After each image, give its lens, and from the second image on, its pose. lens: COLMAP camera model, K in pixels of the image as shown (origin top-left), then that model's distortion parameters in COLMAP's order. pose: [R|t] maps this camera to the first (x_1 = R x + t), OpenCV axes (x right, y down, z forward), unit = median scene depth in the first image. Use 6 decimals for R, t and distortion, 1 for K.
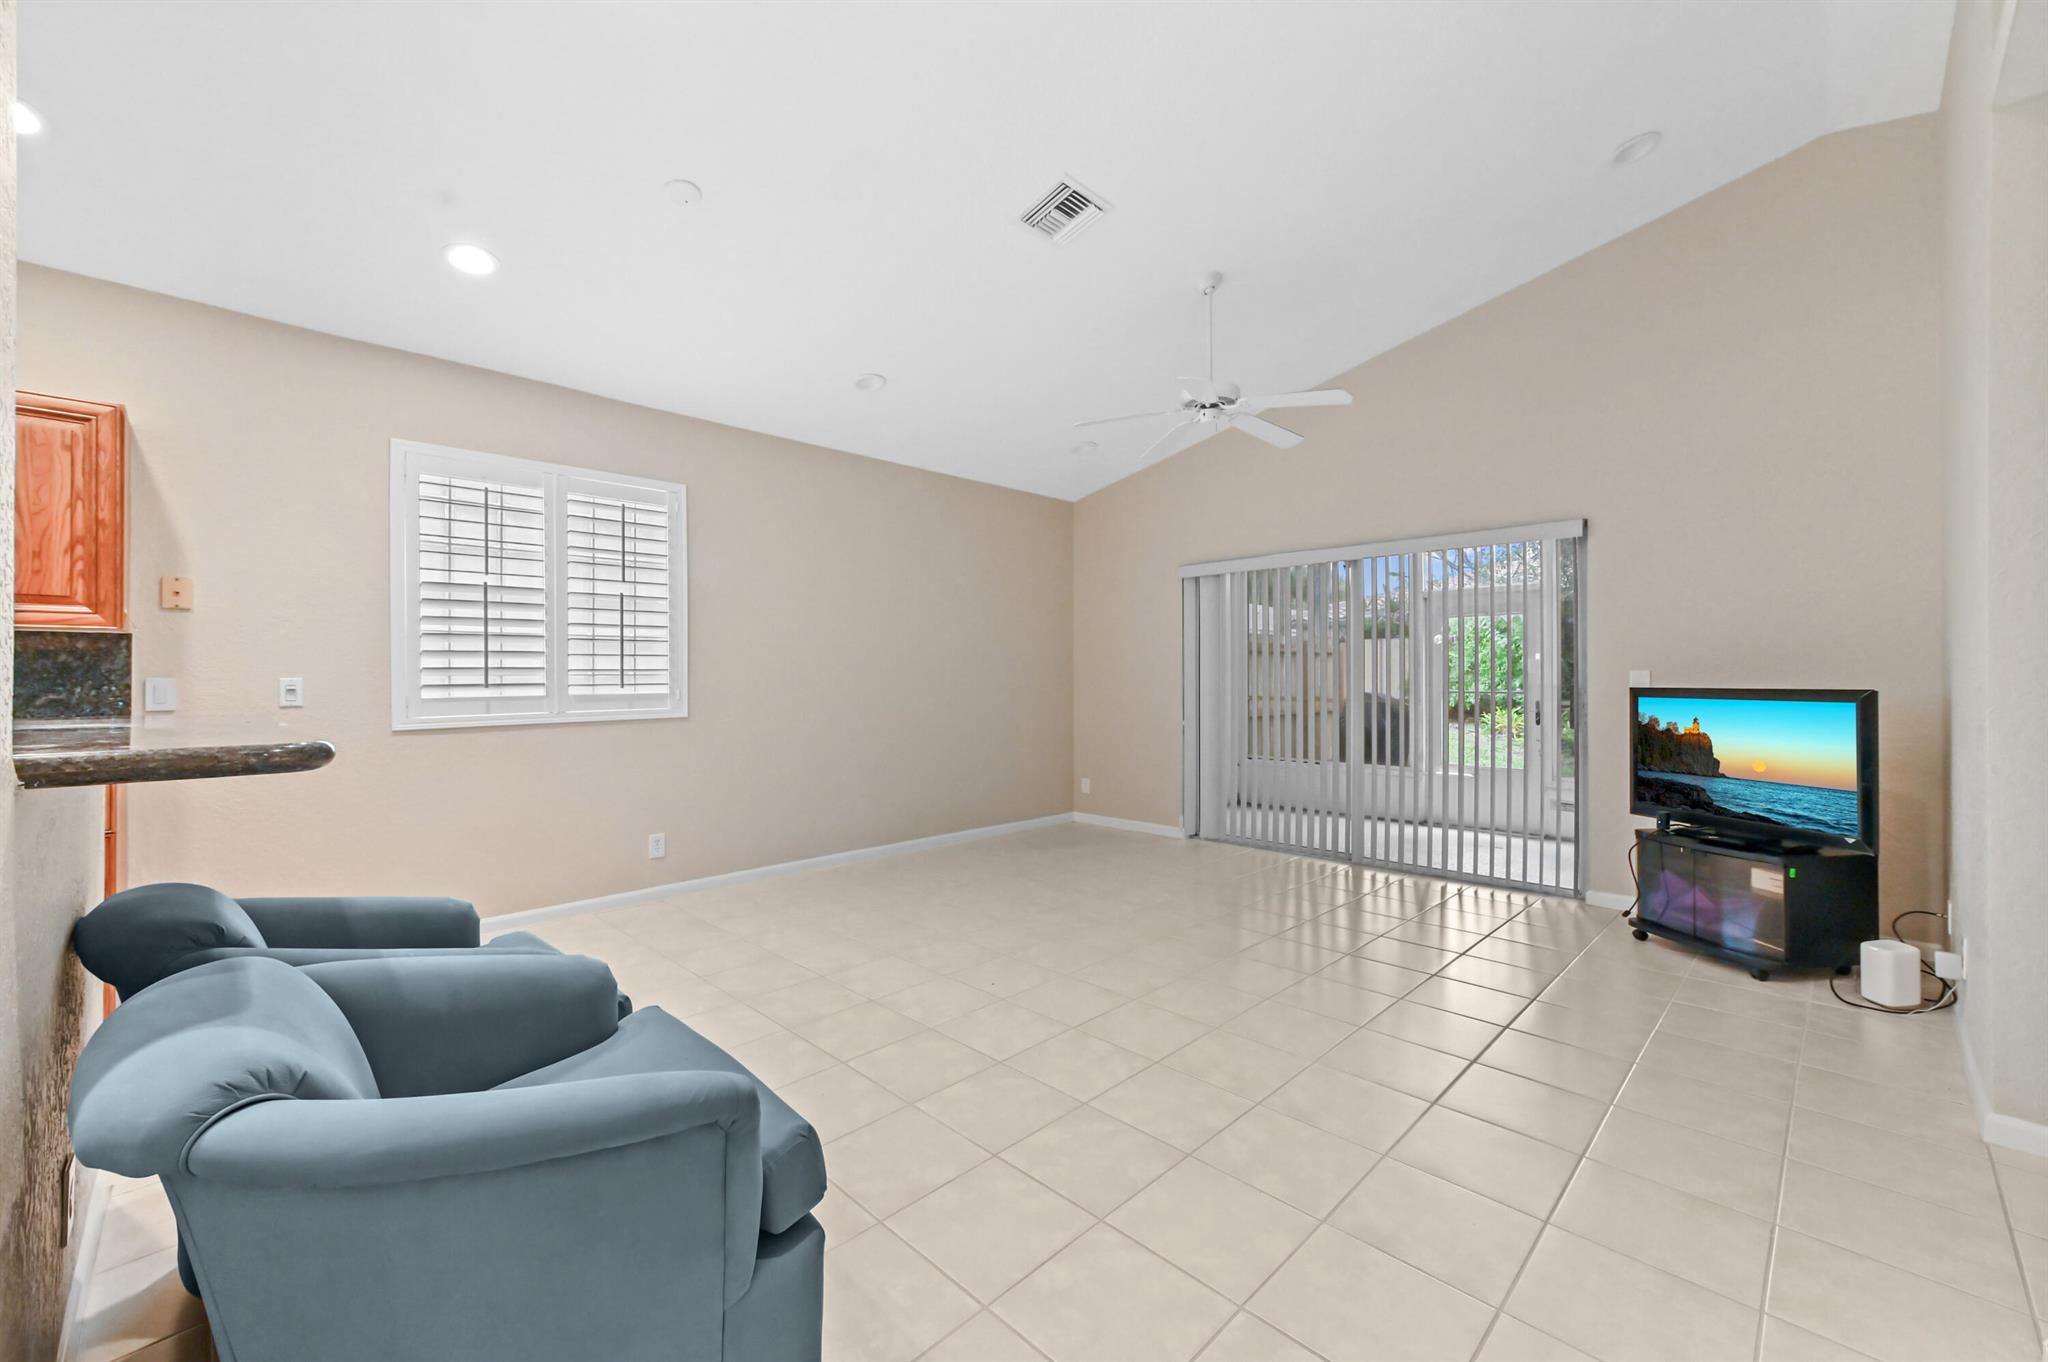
lens RADIAL K [[814.3, 0, 1000.7], [0, 814.3, 666.4], [0, 0, 1]] dist [0.013739, -0.000226]
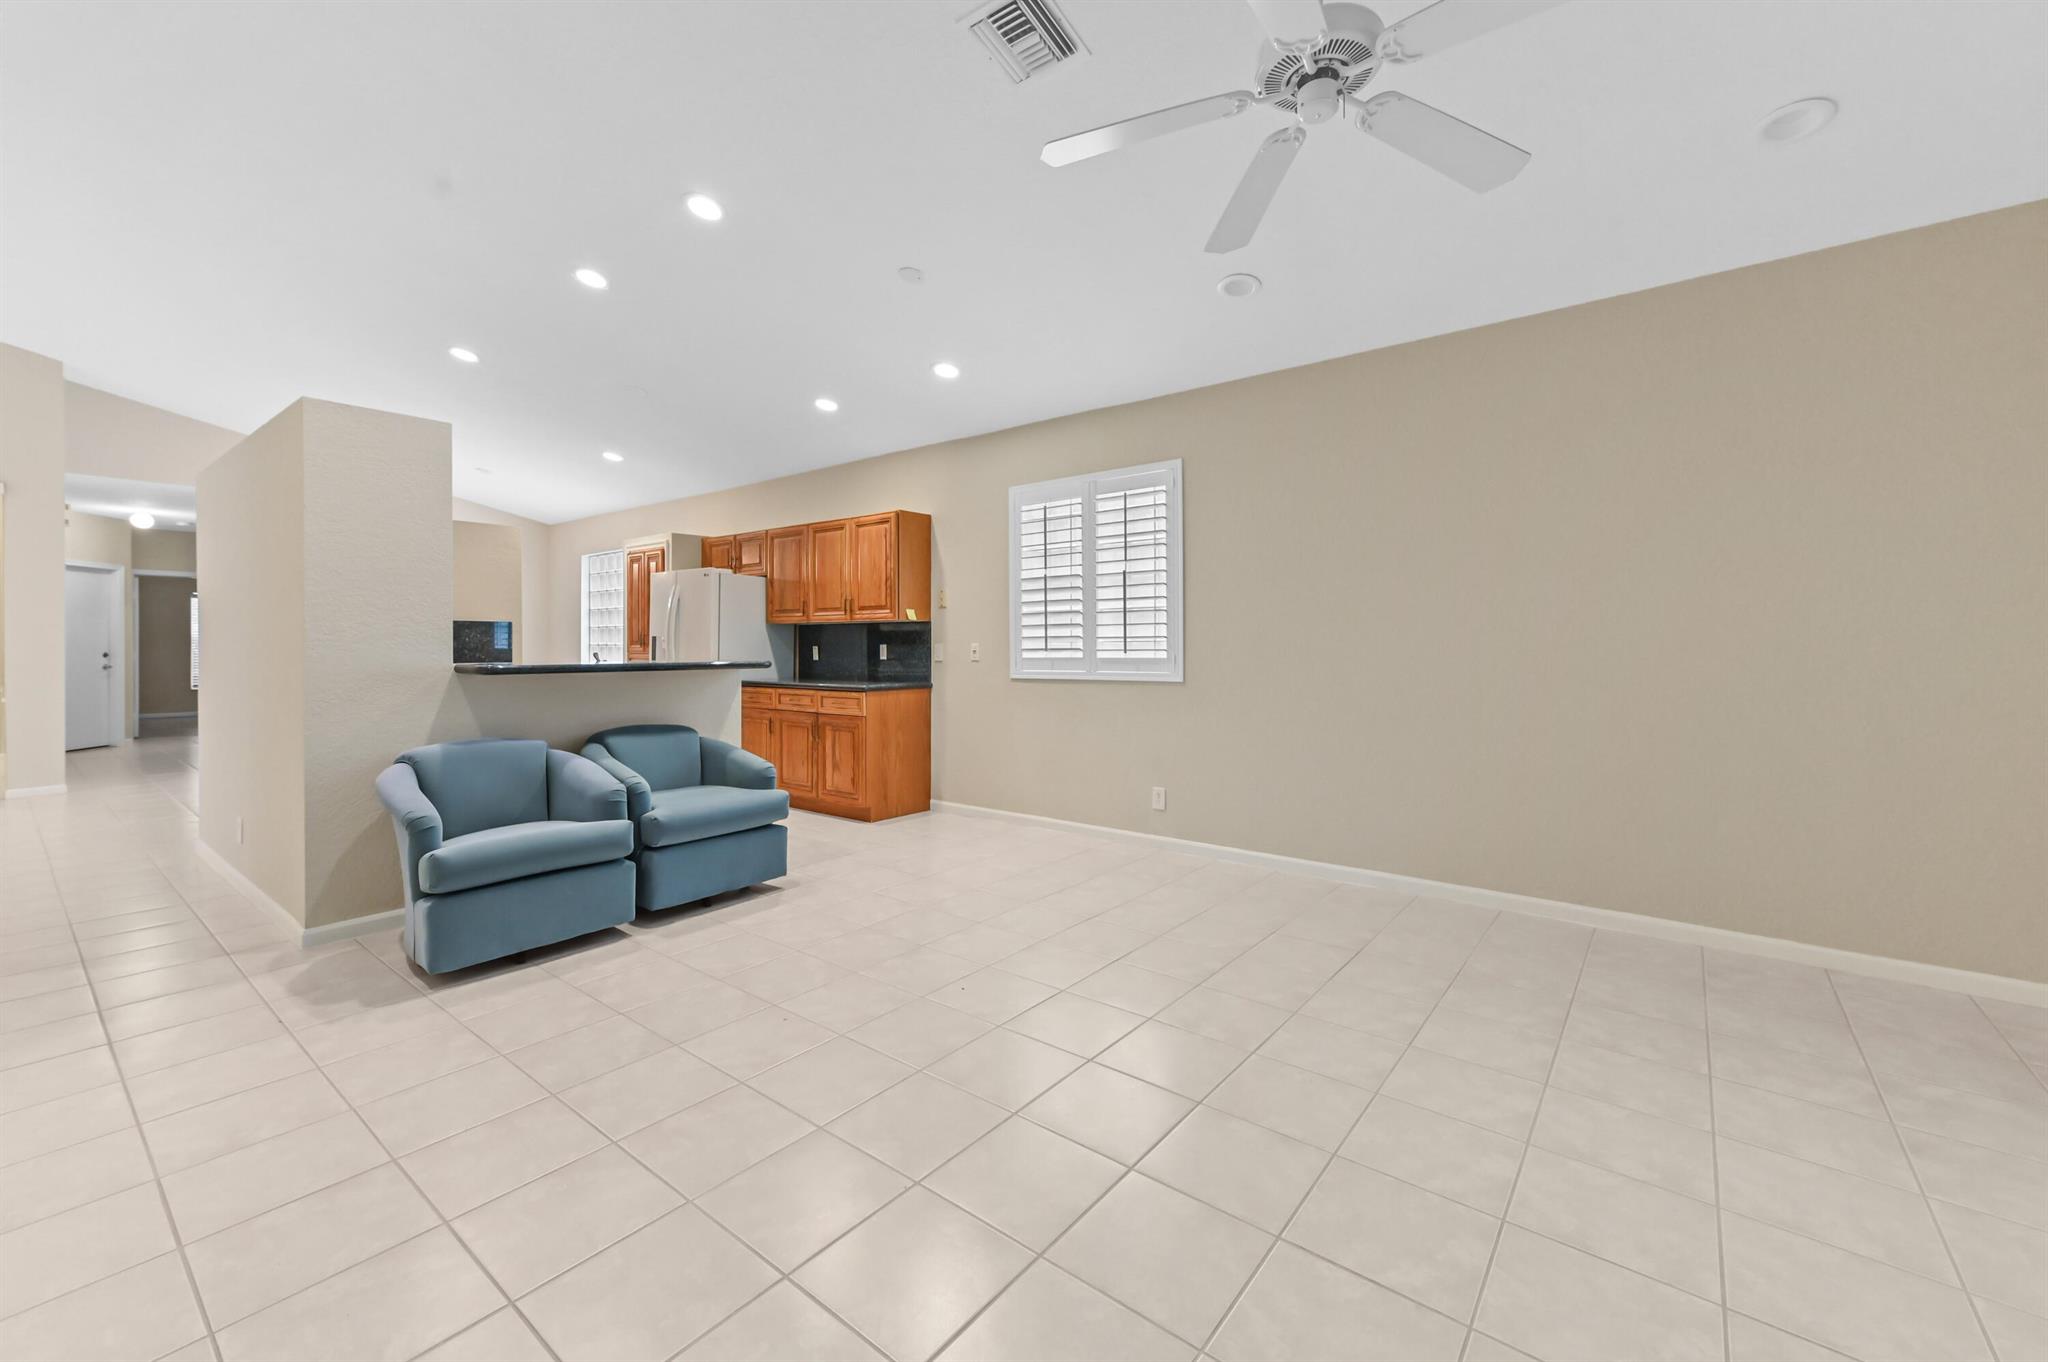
lens RADIAL K [[814.3, 0, 1022.2], [0, 814.3, 637.0], [0, 0, 1]] dist [0.013739, -0.000226]
pose [[0.124545, -0.005276, -0.992200, 0.694990], [0.012482, 0.999915, -0.003750, 0.006743], [0.992135, -0.011918, 0.124600, 0.751530]]
